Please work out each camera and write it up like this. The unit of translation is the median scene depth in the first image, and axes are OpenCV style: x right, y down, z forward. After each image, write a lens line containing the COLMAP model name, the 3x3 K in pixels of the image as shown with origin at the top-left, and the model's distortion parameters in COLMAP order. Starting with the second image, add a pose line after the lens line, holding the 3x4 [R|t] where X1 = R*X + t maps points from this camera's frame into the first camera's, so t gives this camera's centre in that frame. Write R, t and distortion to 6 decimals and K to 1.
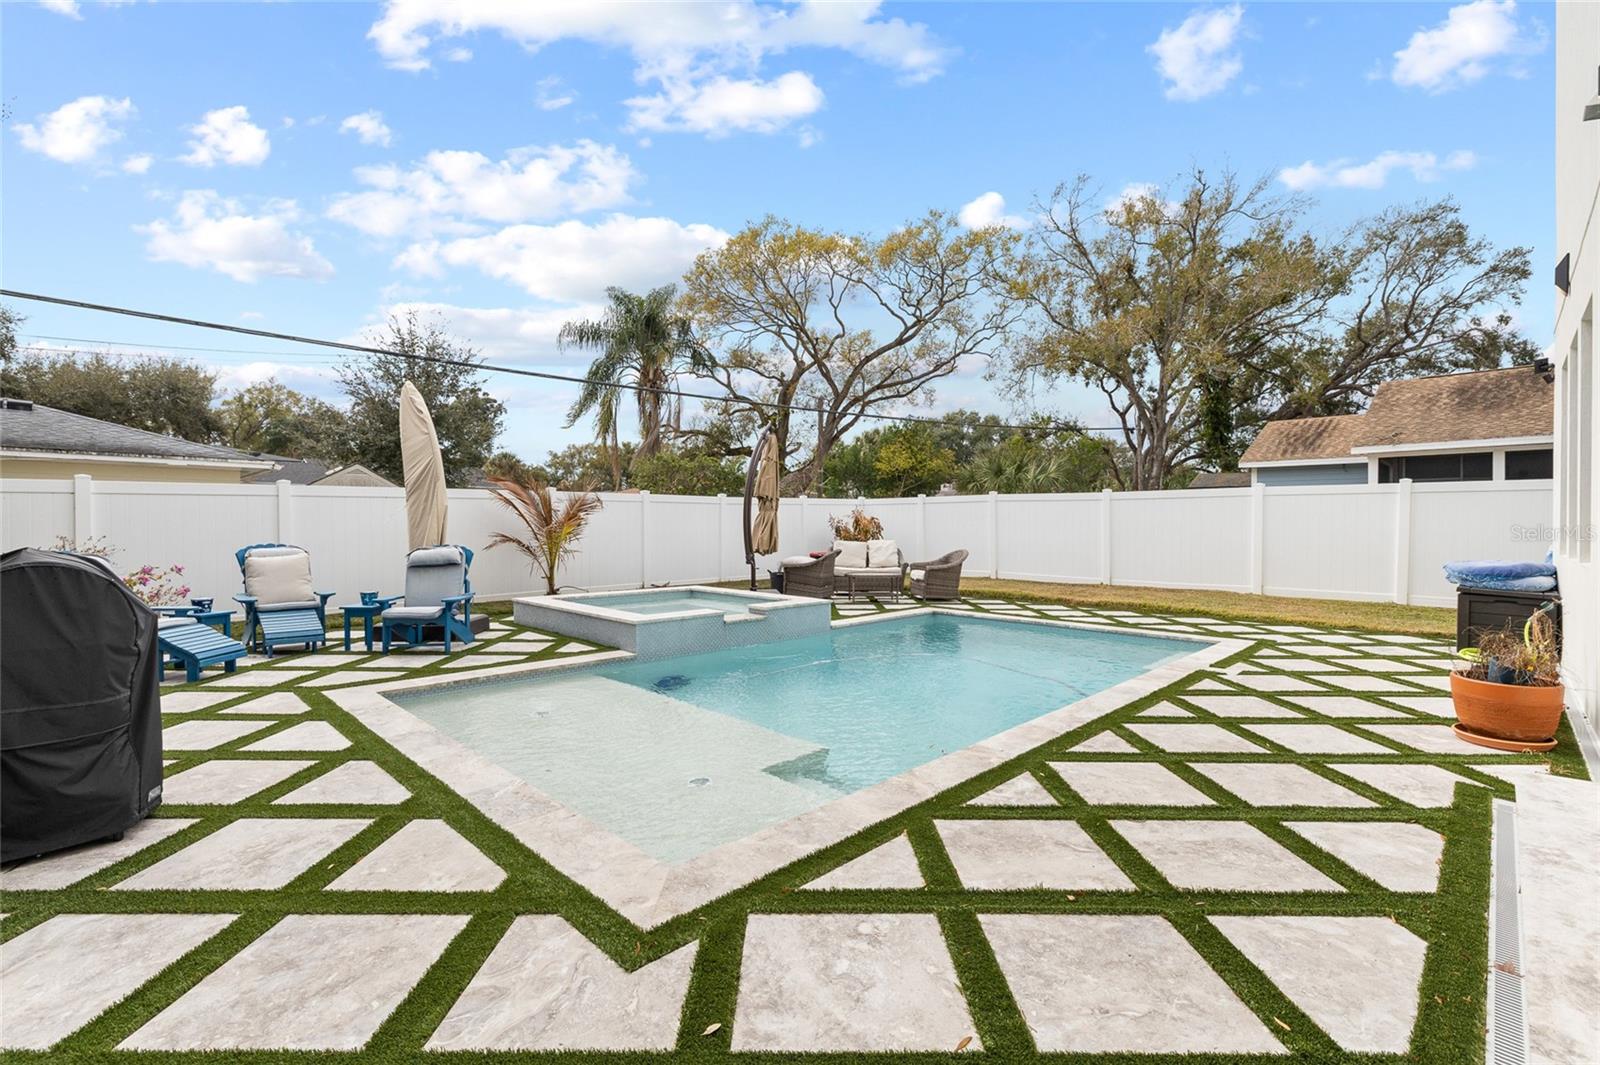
lens RADIAL K [[708.3, 0, 800.0], [0, 708.3, 532.5], [0, 0, 1]] dist [-0.003109, -0.000394]
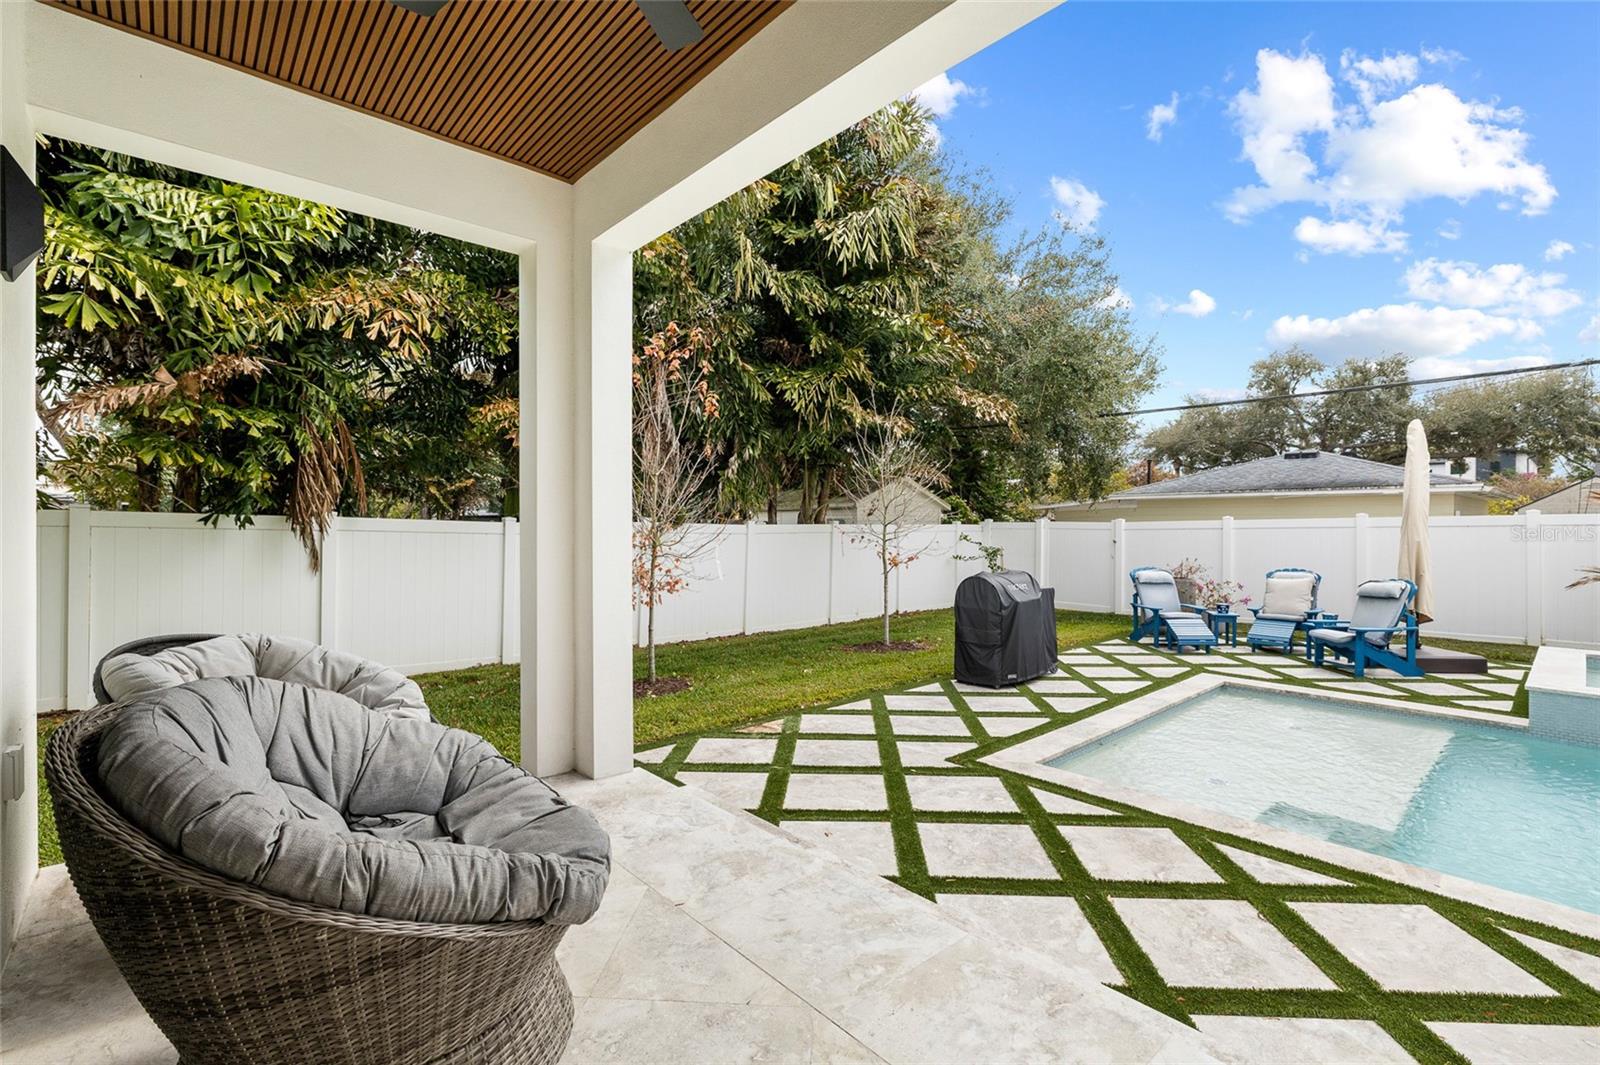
lens RADIAL K [[708.3, 0, 800.0], [0, 708.3, 532.5], [0, 0, 1]] dist [-0.003109, -0.000394]
pose [[-0.055727, 0.005450, -0.998431, 0.147992], [-0.011660, 0.999913, 0.006109, -0.011861], [0.998378, 0.011982, -0.055658, 0.041146]]
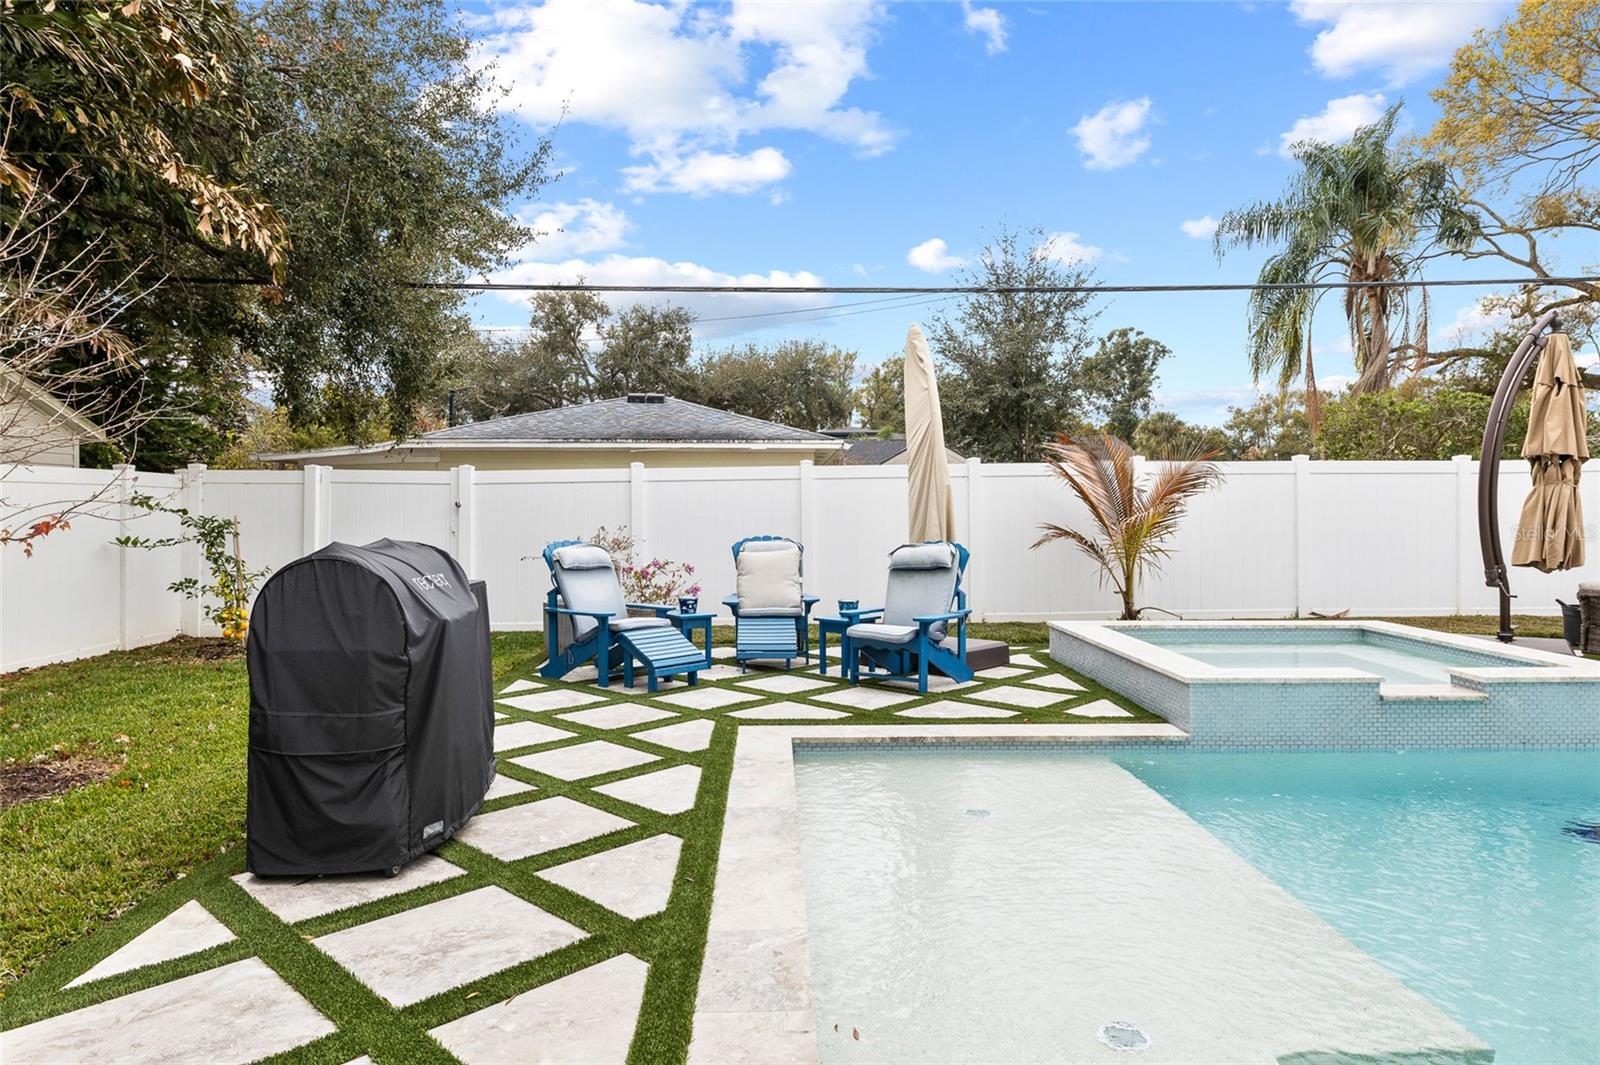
lens RADIAL K [[987.5, 0, 793.1], [0, 987.5, 513.9], [0, 0, 1]] dist [-0.004078, -0.000712]
pose [[0.720657, -0.001751, -0.693289, 0.021830], [-0.004842, 0.999960, -0.007559, -0.000416], [0.693275, 0.008805, 0.720620, 0.043421]]
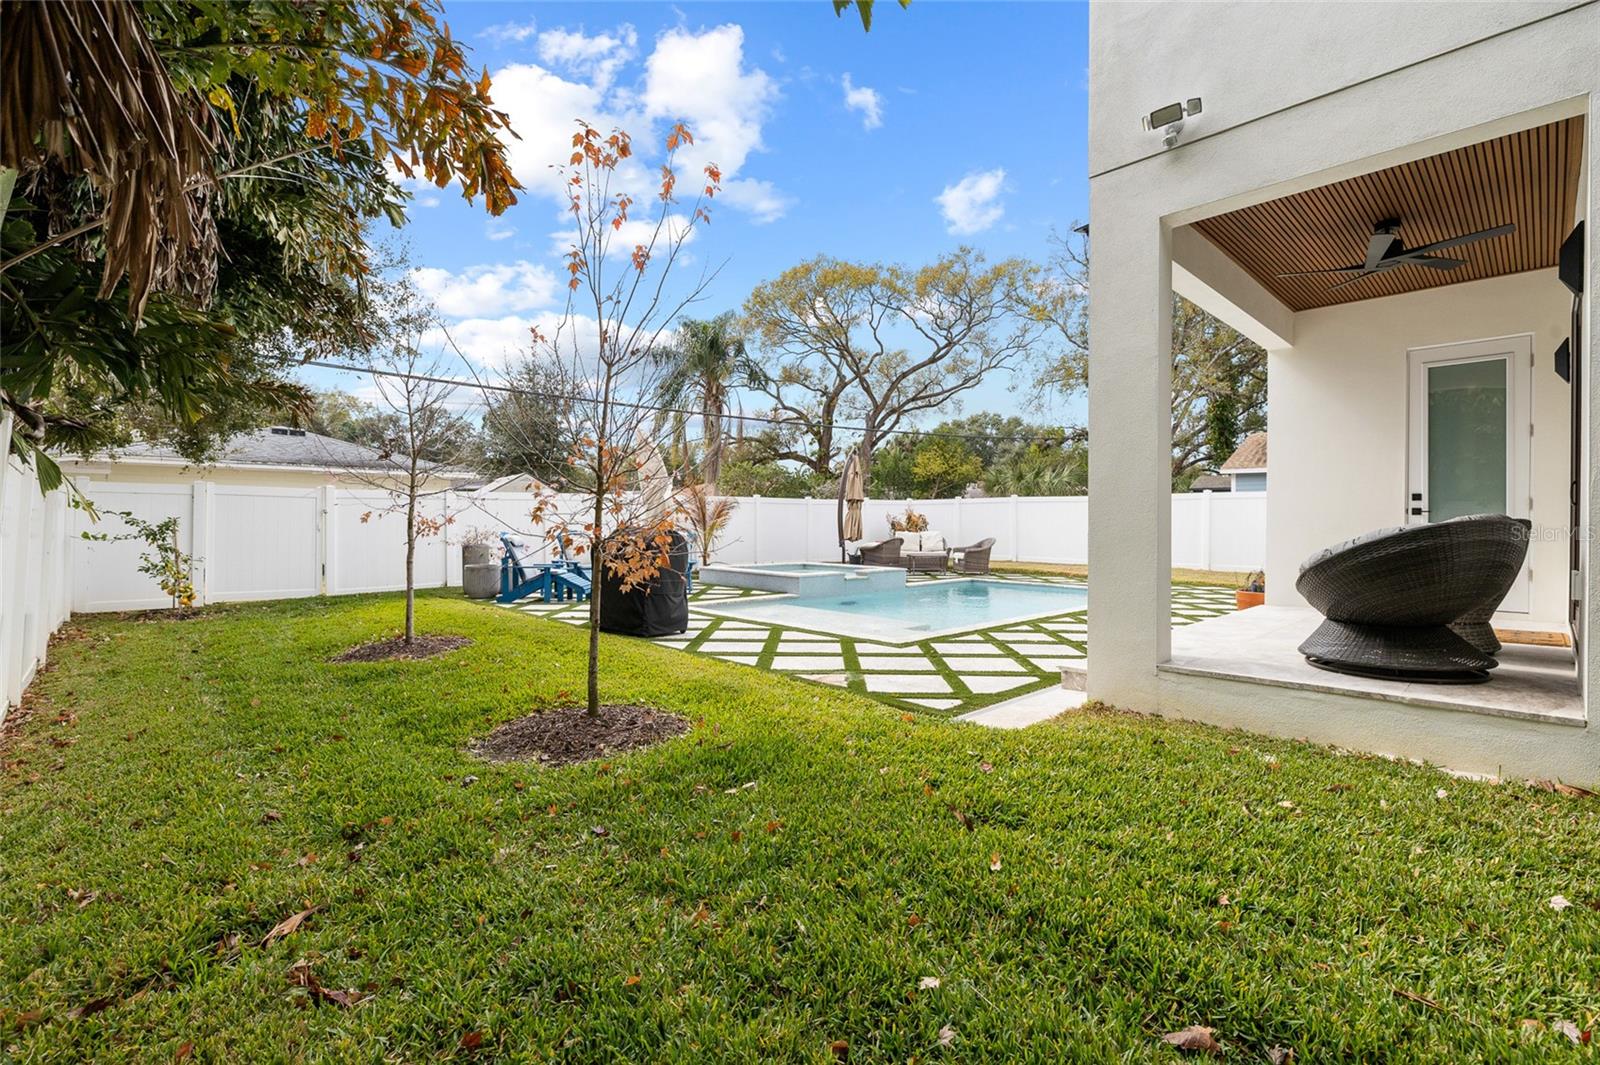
lens RADIAL K [[708.3, 0, 800.0], [0, 708.3, 532.5], [0, 0, 1]] dist [-0.003109, -0.000394]
pose [[0.999550, 0.001265, -0.029967, -0.041295], [-0.001171, 0.999994, 0.003132, 0.004013], [0.029971, -0.003095, 0.999546, -0.157939]]
